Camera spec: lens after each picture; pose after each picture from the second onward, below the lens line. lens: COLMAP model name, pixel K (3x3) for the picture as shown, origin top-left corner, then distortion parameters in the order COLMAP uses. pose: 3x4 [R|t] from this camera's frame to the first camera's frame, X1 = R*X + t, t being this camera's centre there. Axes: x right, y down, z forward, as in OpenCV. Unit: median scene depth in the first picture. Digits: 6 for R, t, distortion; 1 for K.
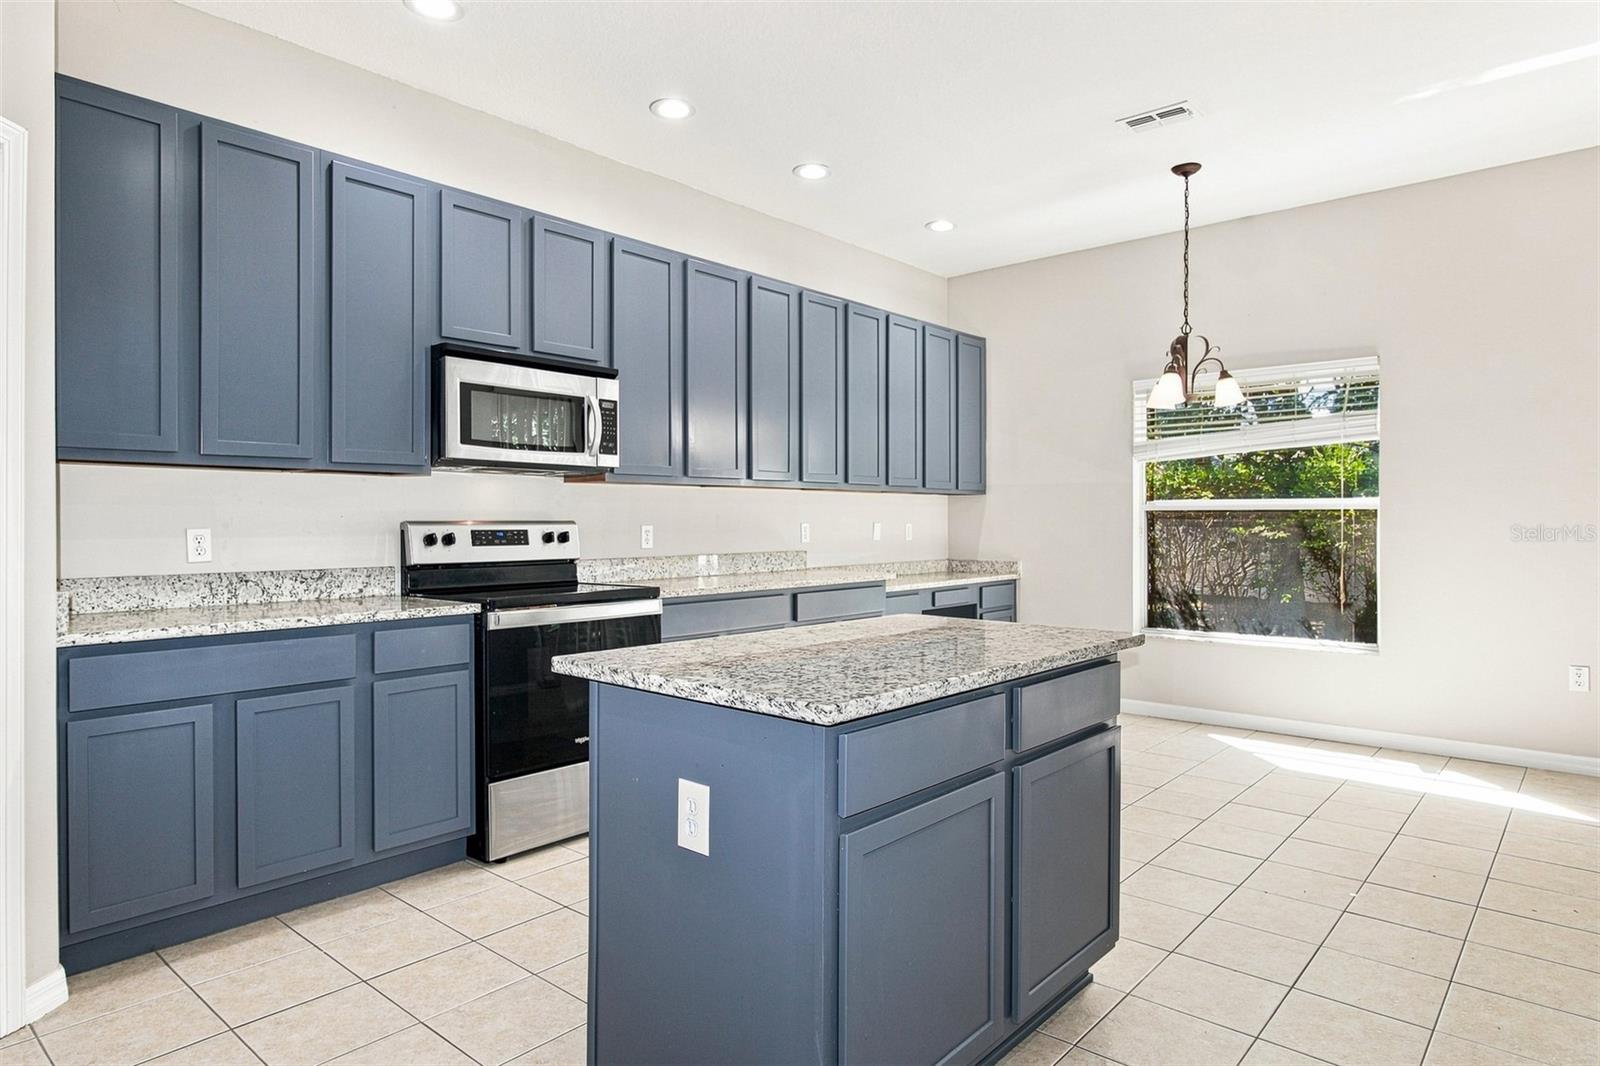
lens RADIAL K [[940.8, 0, 824.2], [0, 940.8, 531.9], [0, 0, 1]] dist [-0.004433, 0.000457]
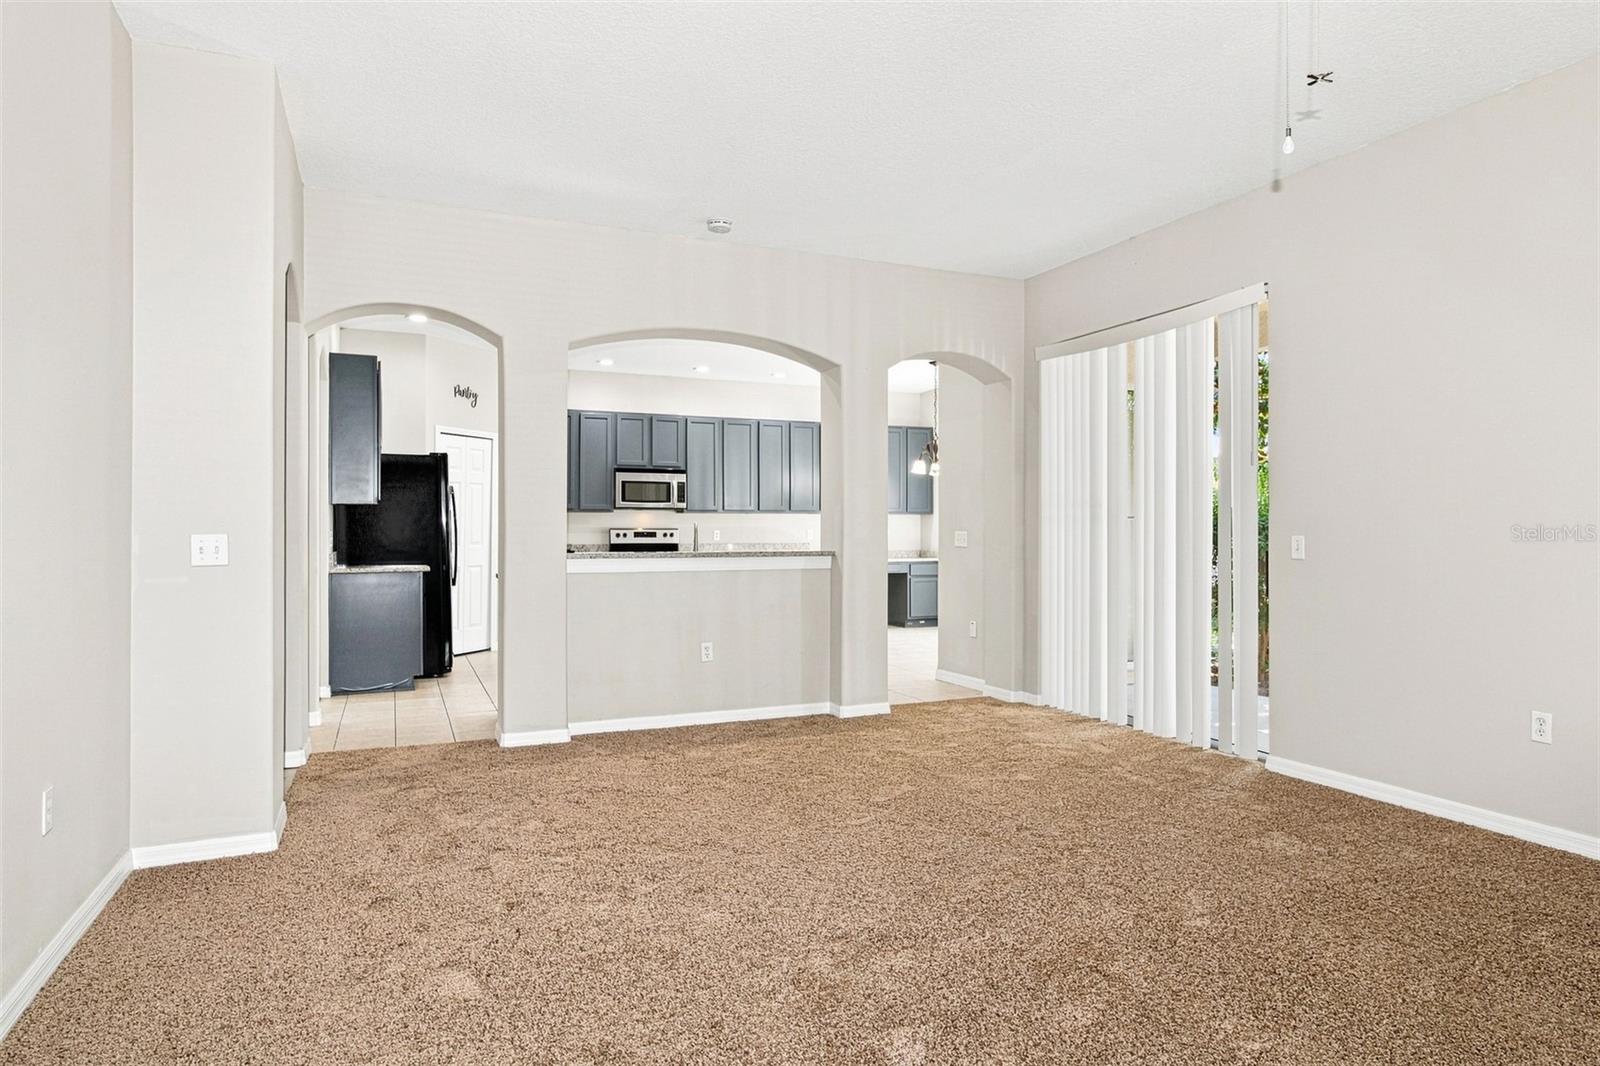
lens RADIAL K [[940.8, 0, 824.2], [0, 940.8, 531.9], [0, 0, 1]] dist [-0.004433, 0.000457]
pose [[0.907231, 0.004073, -0.420614, 1.222350], [-0.006796, 0.999965, -0.004974, 0.007809], [0.420578, 0.007371, 0.907226, -1.190031]]
